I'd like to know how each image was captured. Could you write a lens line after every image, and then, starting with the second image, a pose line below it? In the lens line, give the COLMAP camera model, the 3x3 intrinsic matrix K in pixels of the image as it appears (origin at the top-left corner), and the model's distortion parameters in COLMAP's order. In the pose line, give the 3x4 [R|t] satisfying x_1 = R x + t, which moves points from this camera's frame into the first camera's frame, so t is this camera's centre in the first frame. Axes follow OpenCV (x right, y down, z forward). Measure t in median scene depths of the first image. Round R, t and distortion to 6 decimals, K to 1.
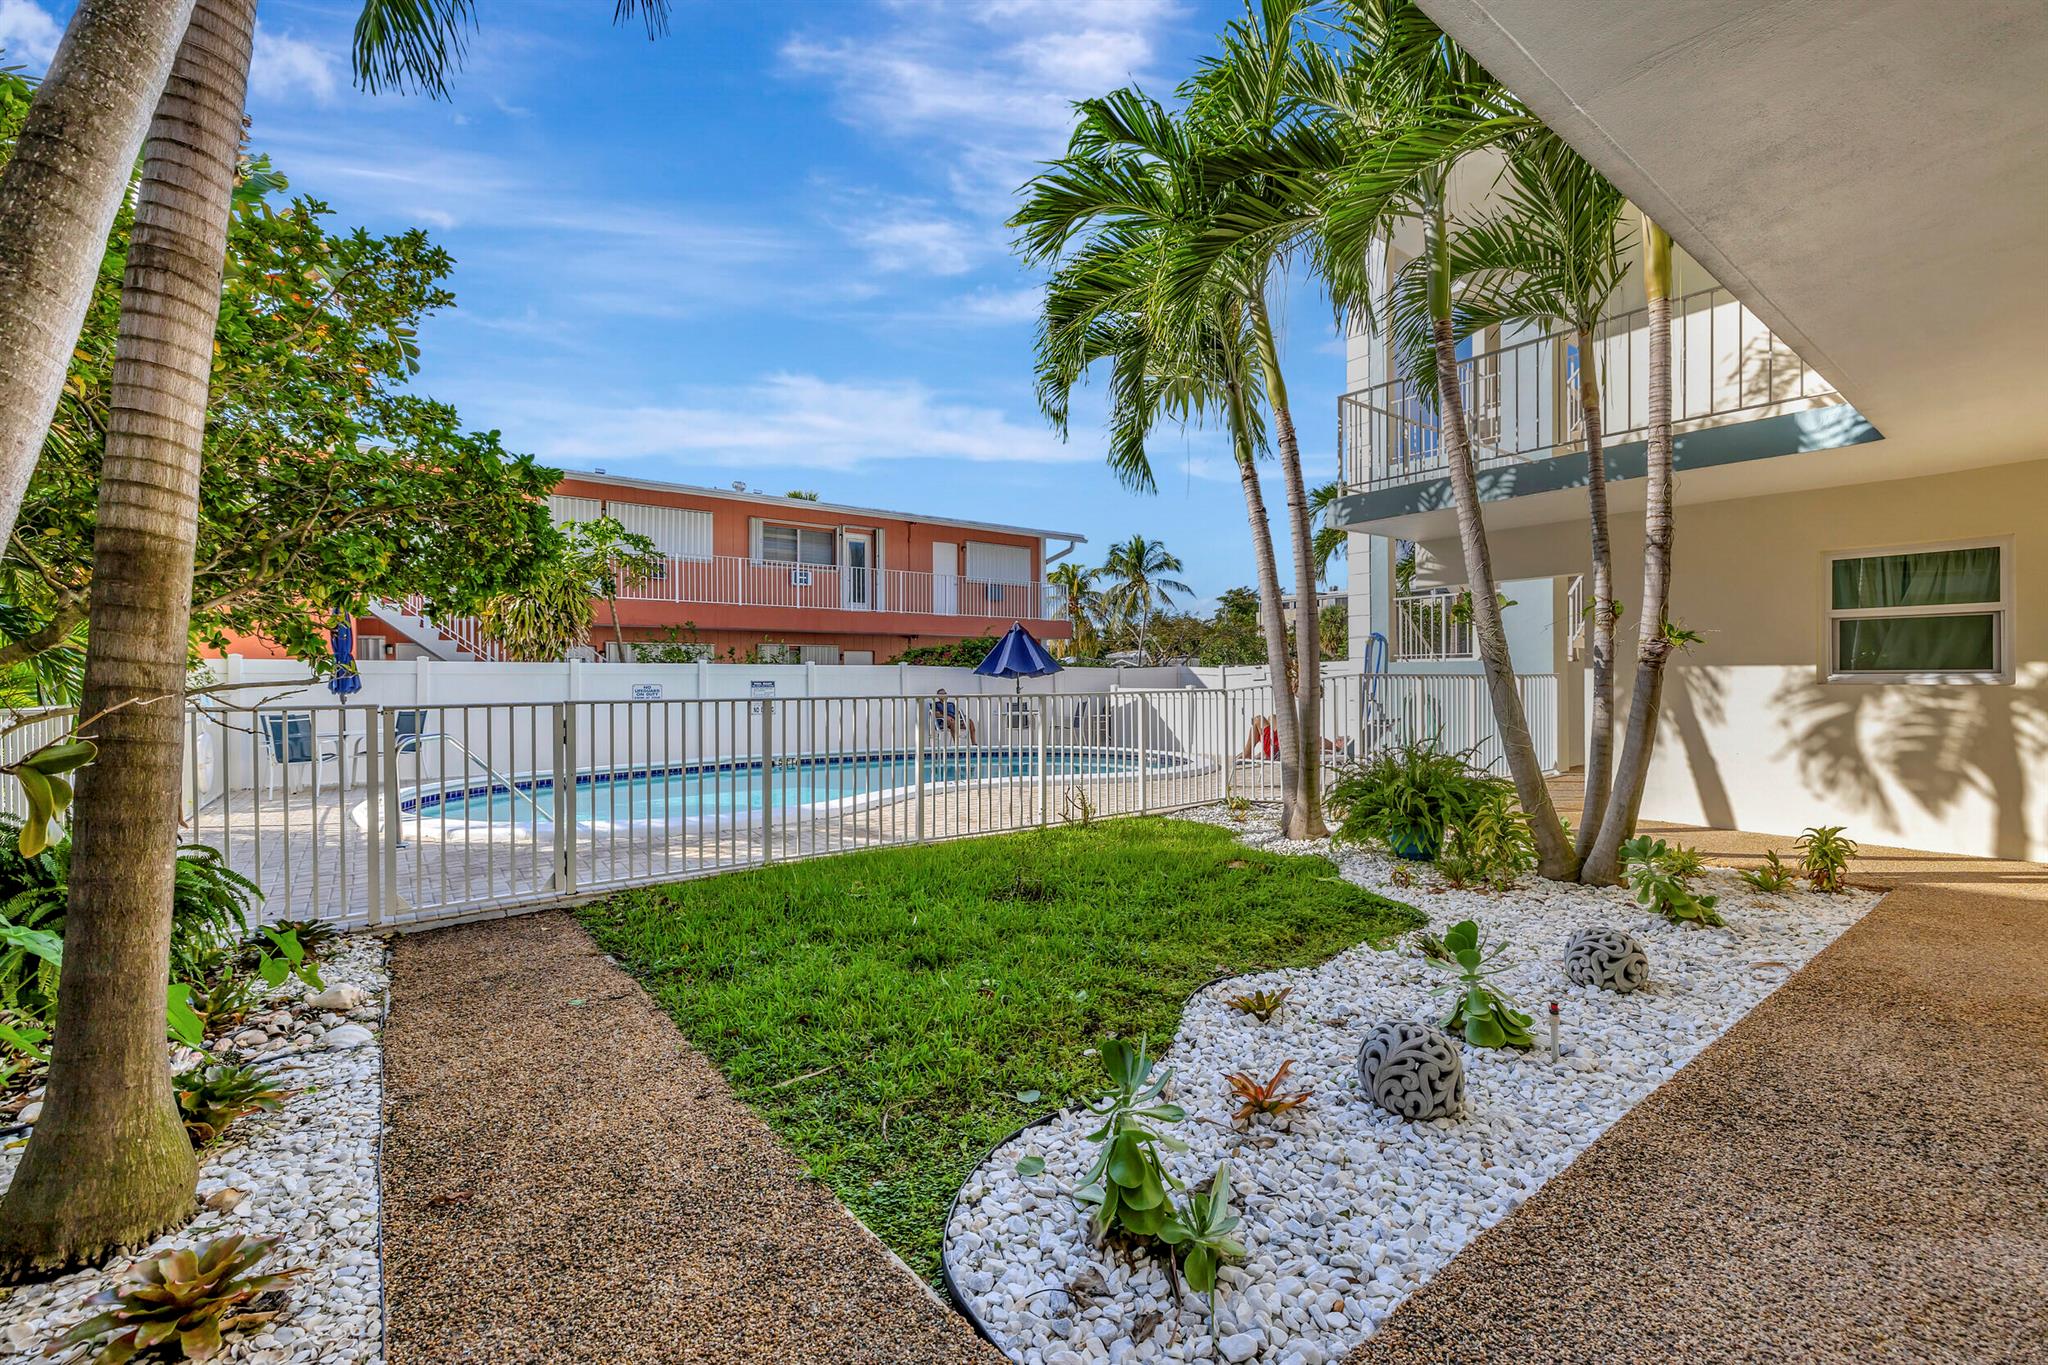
lens RADIAL K [[859.1, 0, 1016.6], [0, 859.1, 671.9], [0, 0, 1]] dist [0.000076, 0.000551]
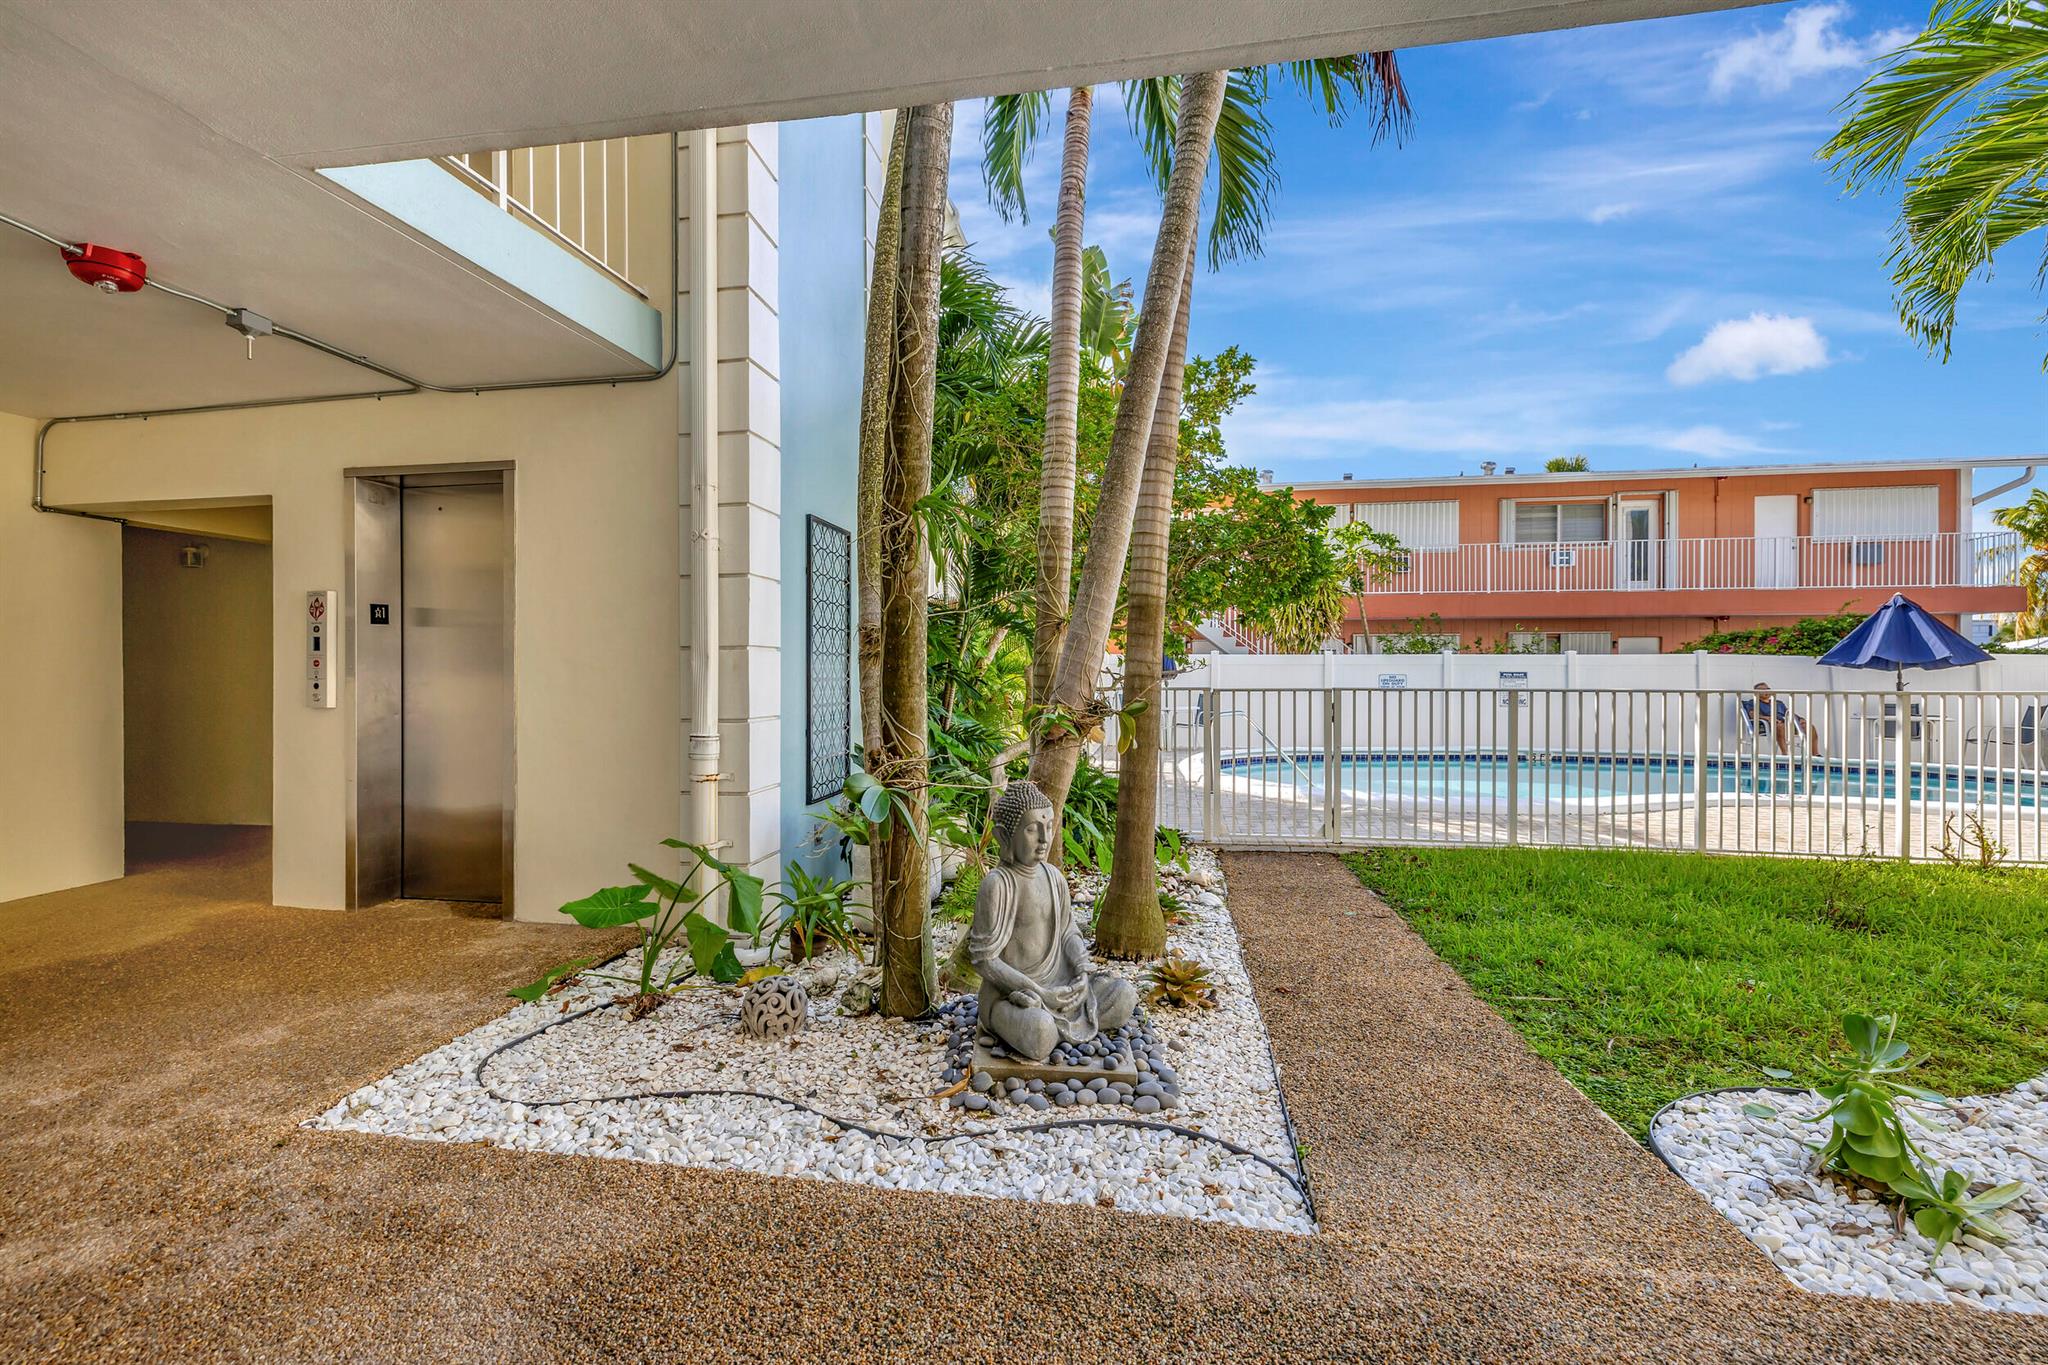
lens RADIAL K [[859.1, 0, 1016.6], [0, 859.1, 671.9], [0, 0, 1]] dist [0.000076, 0.000551]
pose [[0.686333, 0.006990, -0.727254, 0.061808], [0.001994, 0.999932, 0.011492, -0.004107], [0.727285, -0.009338, 0.686272, -0.176721]]
